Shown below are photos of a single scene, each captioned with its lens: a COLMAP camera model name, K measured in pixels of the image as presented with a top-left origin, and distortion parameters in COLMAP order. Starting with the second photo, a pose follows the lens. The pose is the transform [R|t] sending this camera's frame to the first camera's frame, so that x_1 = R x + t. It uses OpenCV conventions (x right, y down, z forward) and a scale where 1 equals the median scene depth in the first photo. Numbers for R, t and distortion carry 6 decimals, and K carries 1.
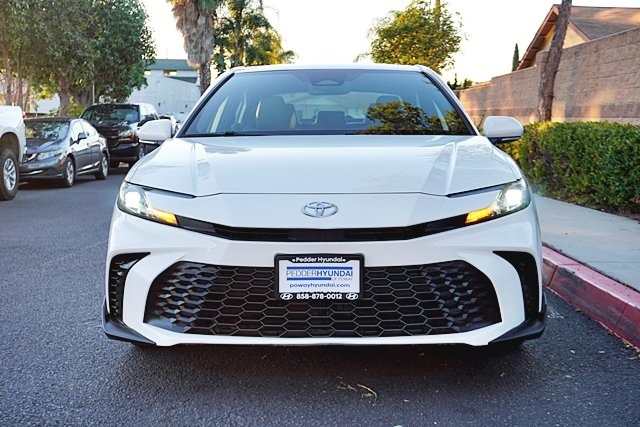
lens RADIAL K [[905.1, 0, 320.4], [0, 905.1, 210.9], [0, 0, 1]] dist [0.014705, 0.000000]
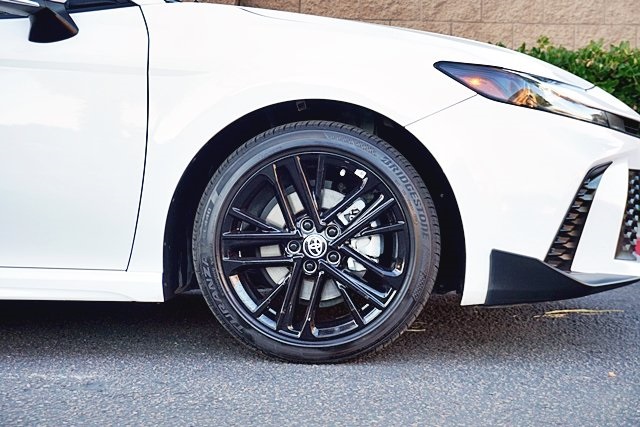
lens RADIAL K [[1241.9, 0, 317.7], [0, 1241.9, 215.6], [0, 0, 1]] dist [0.029163, 0.000000]
pose [[0.035544, -0.055683, 0.997816, -1.244074], [0.079029, 0.995476, 0.052738, 0.017857], [-0.996238, 0.076982, 0.039784, 1.234756]]
